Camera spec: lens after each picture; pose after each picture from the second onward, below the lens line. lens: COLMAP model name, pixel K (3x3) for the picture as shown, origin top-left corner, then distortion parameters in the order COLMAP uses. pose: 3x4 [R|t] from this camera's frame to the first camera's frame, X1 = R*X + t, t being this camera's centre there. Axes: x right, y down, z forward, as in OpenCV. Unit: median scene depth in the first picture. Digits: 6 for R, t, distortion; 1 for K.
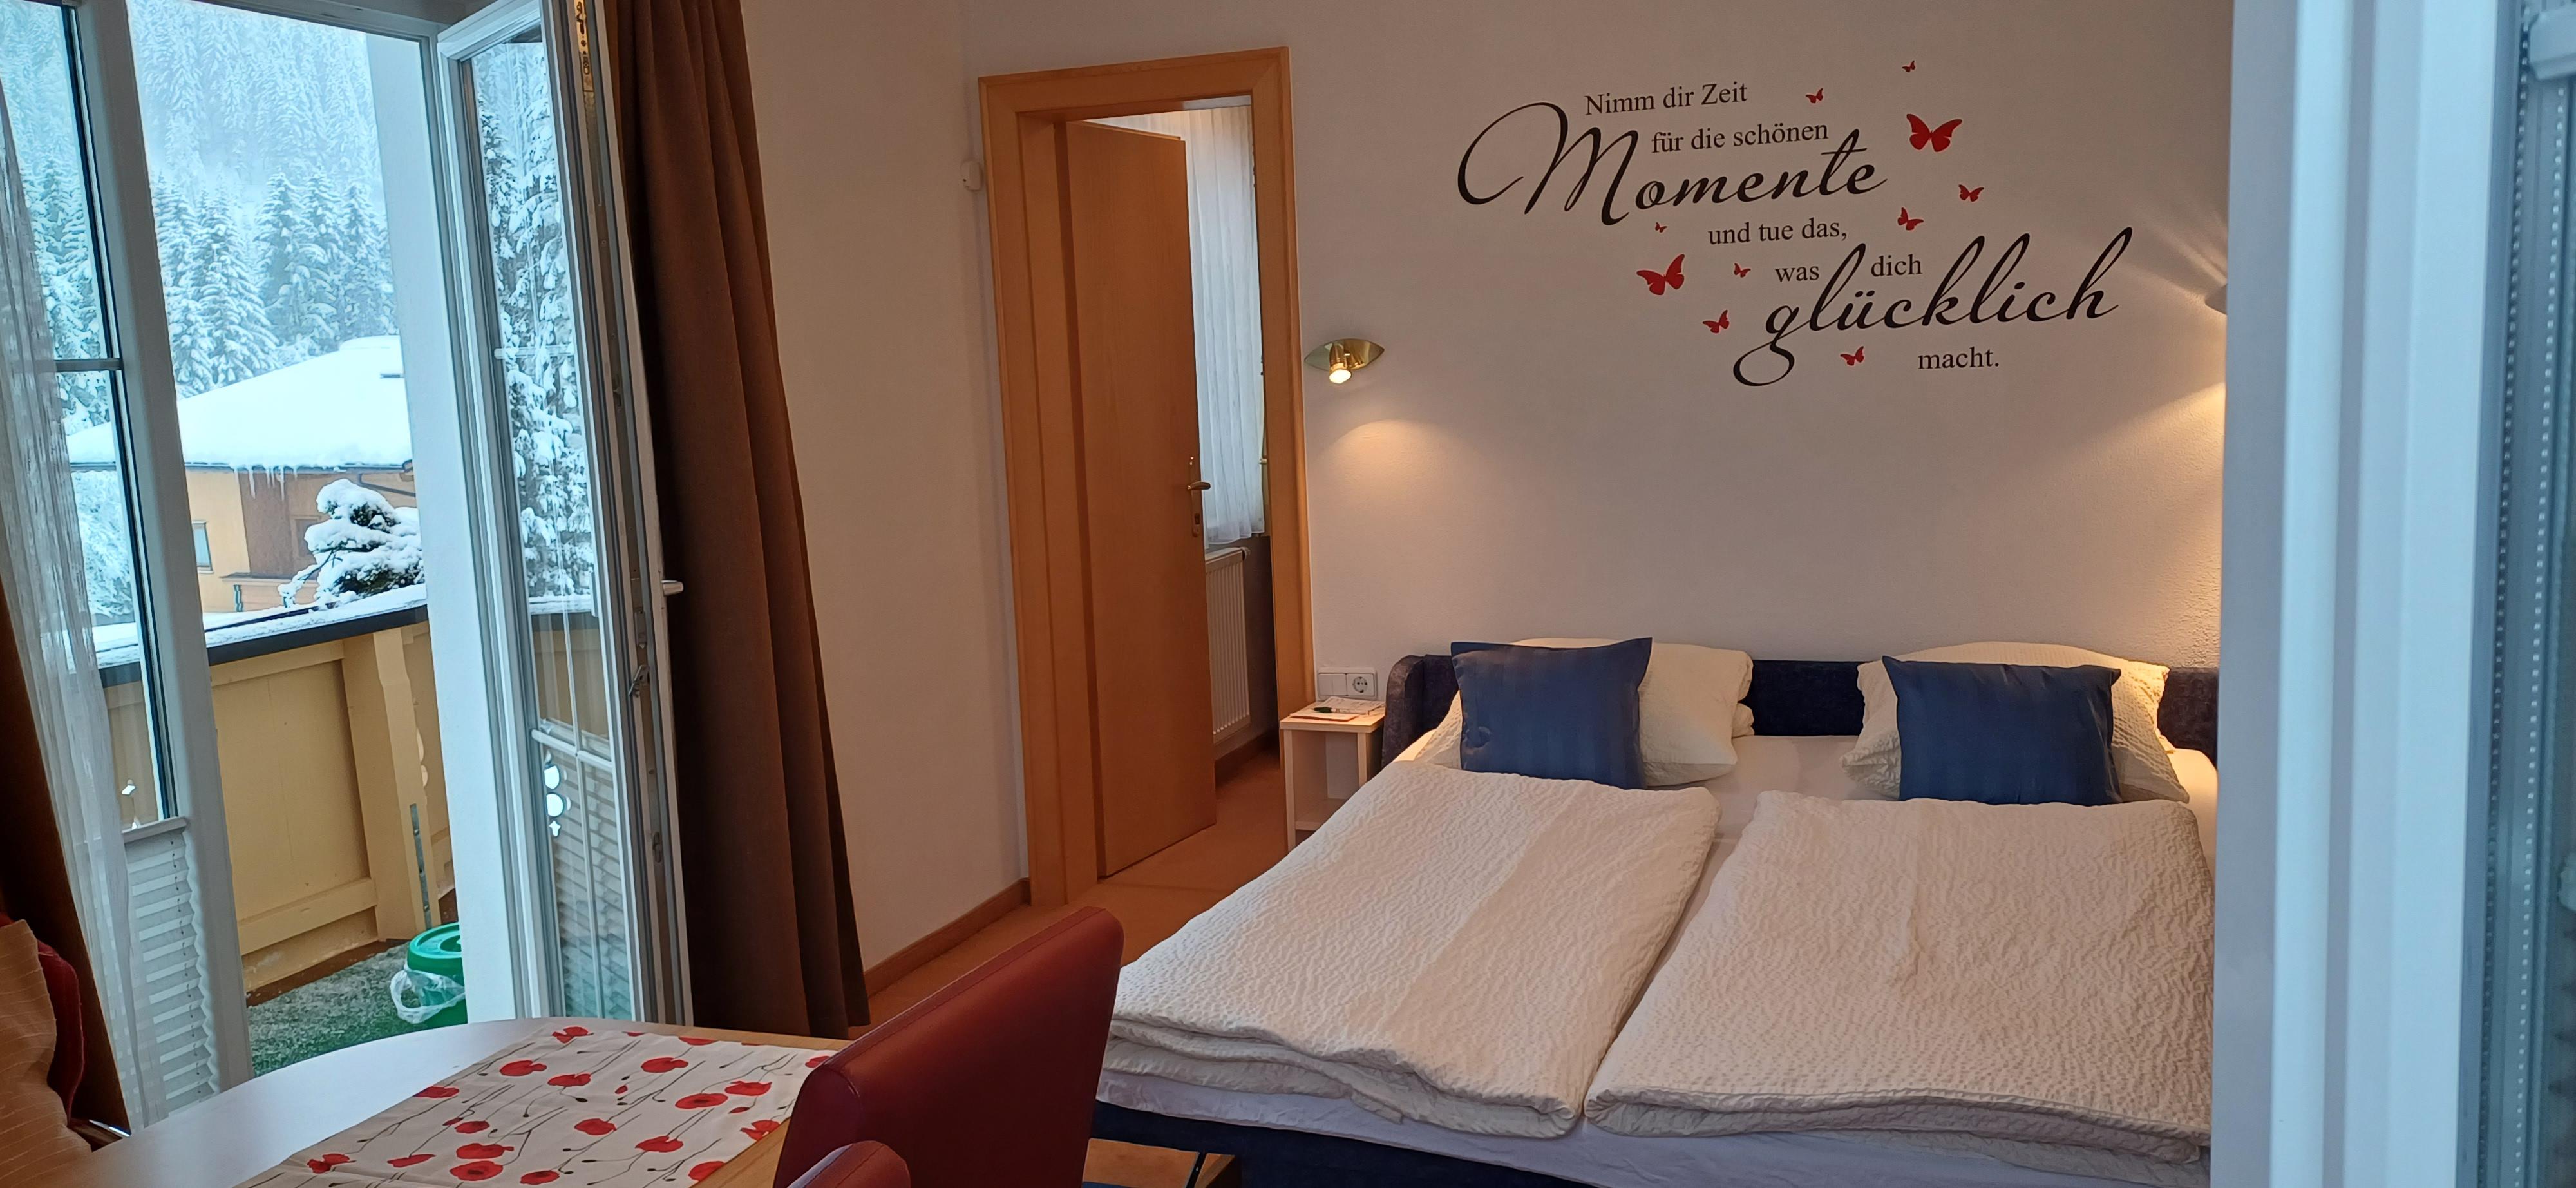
lens RADIAL K [[1911.2, 0, 1288.0], [0, 1911.2, 594.0], [0, 0, 1]] dist [0.106419, -0.229617]
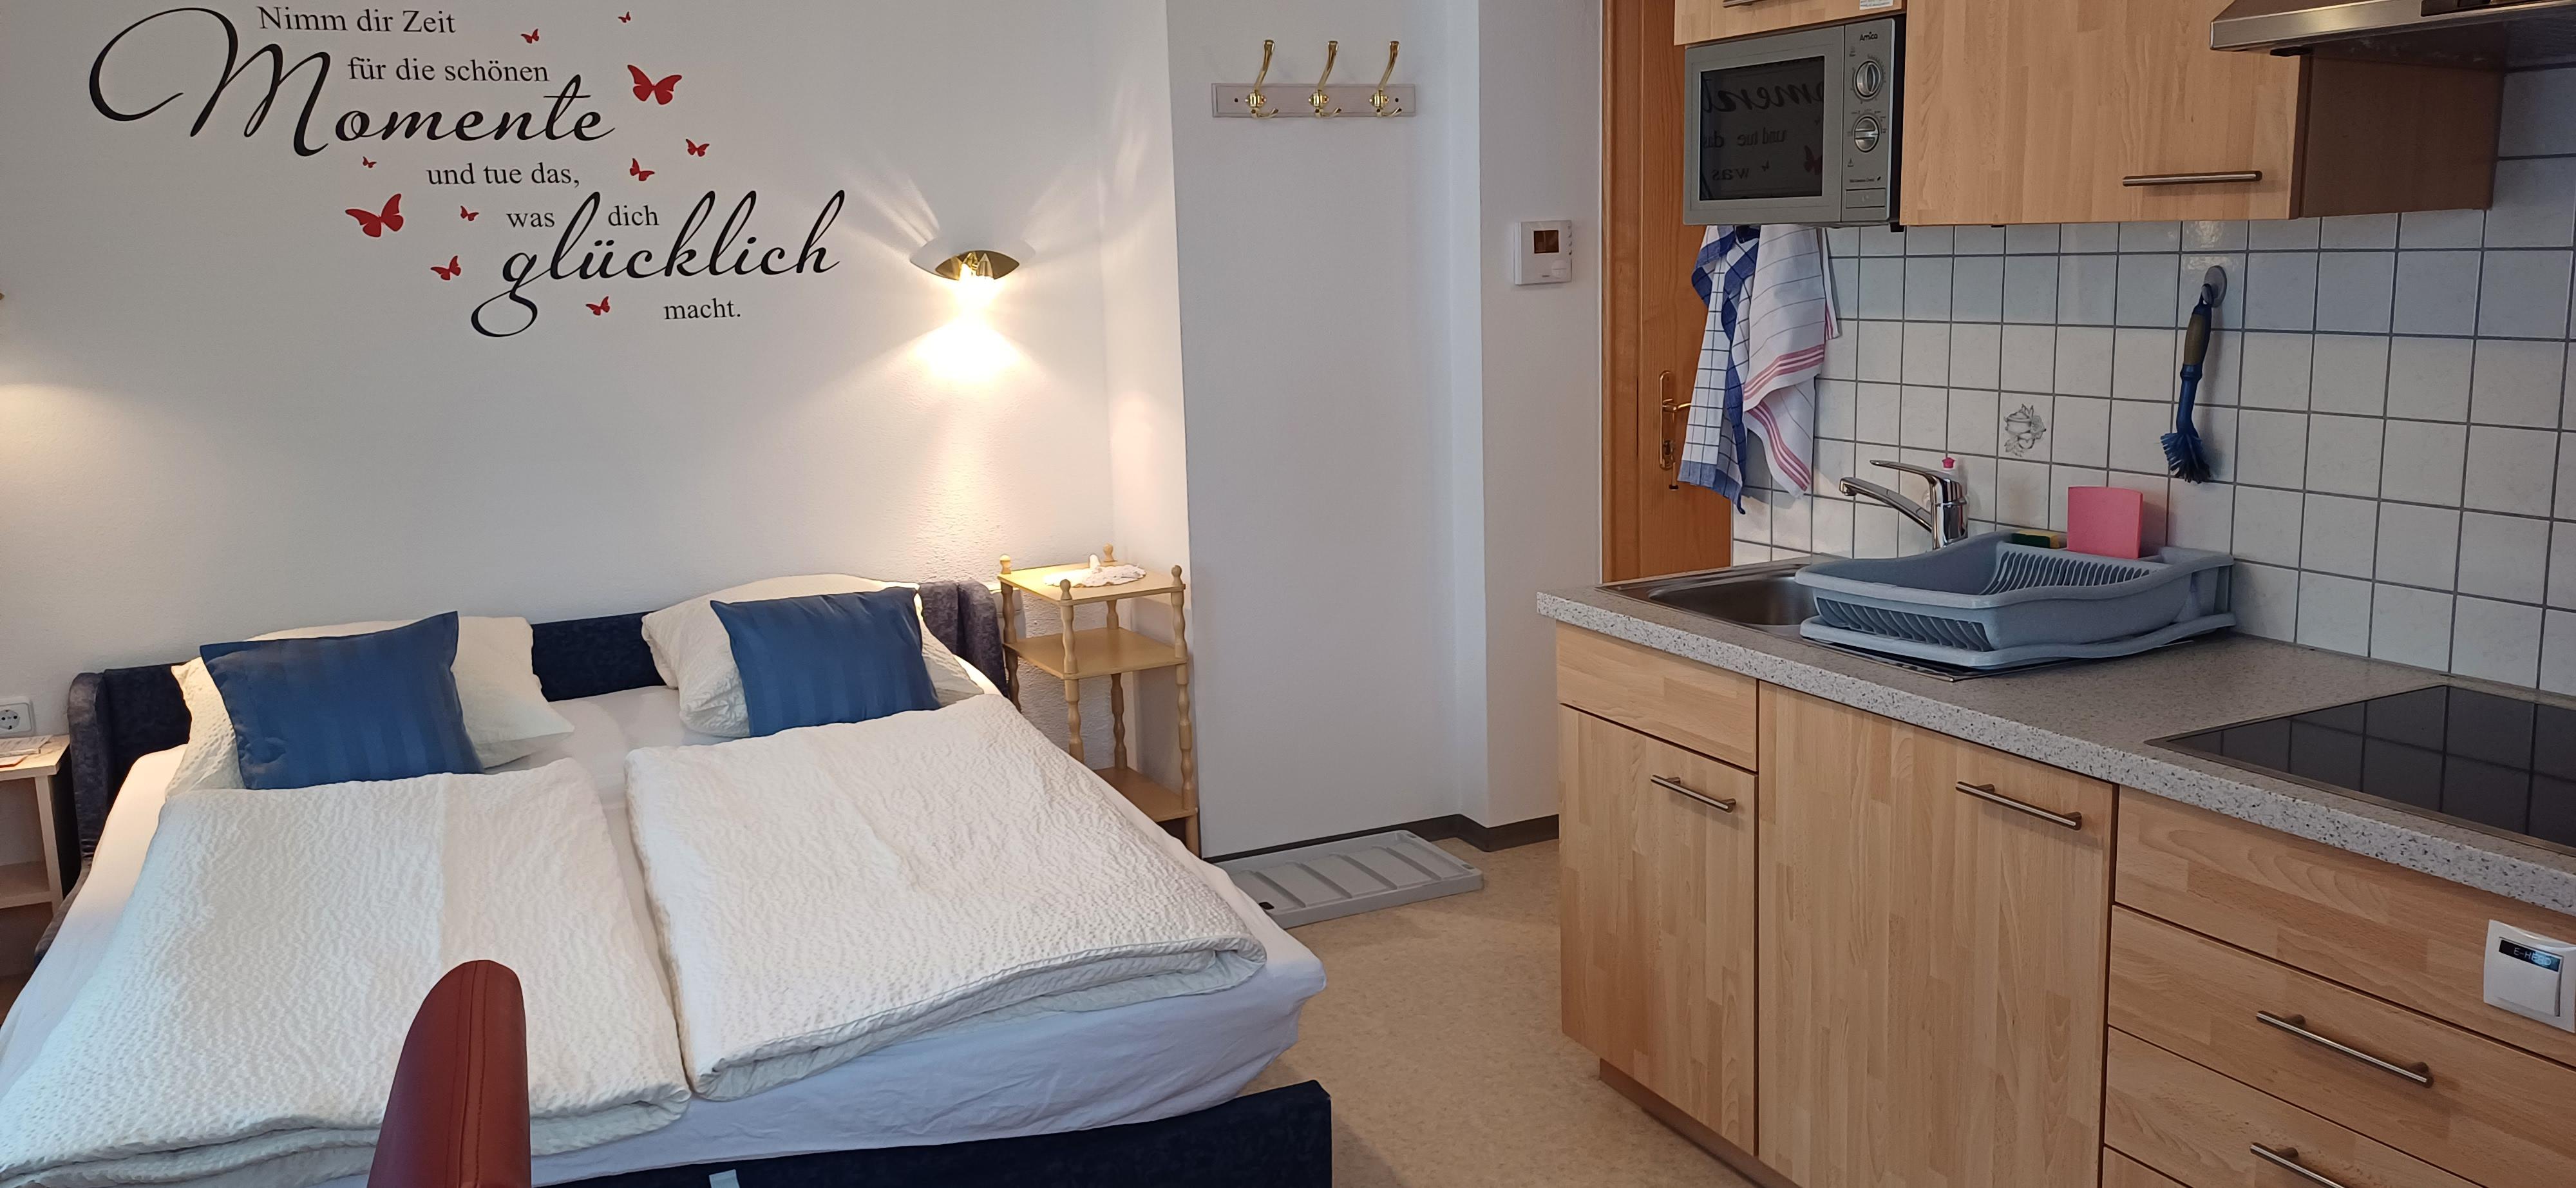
lens RADIAL K [[1895.6, 0, 1288.0], [0, 1895.6, 594.0], [0, 0, 1]] dist [0.033252, -0.093619]
pose [[0.667380, -0.106308, 0.737090, -0.205206], [0.092038, 0.993945, 0.060020, -0.003135], [-0.739008, 0.027784, 0.673124, 0.090648]]
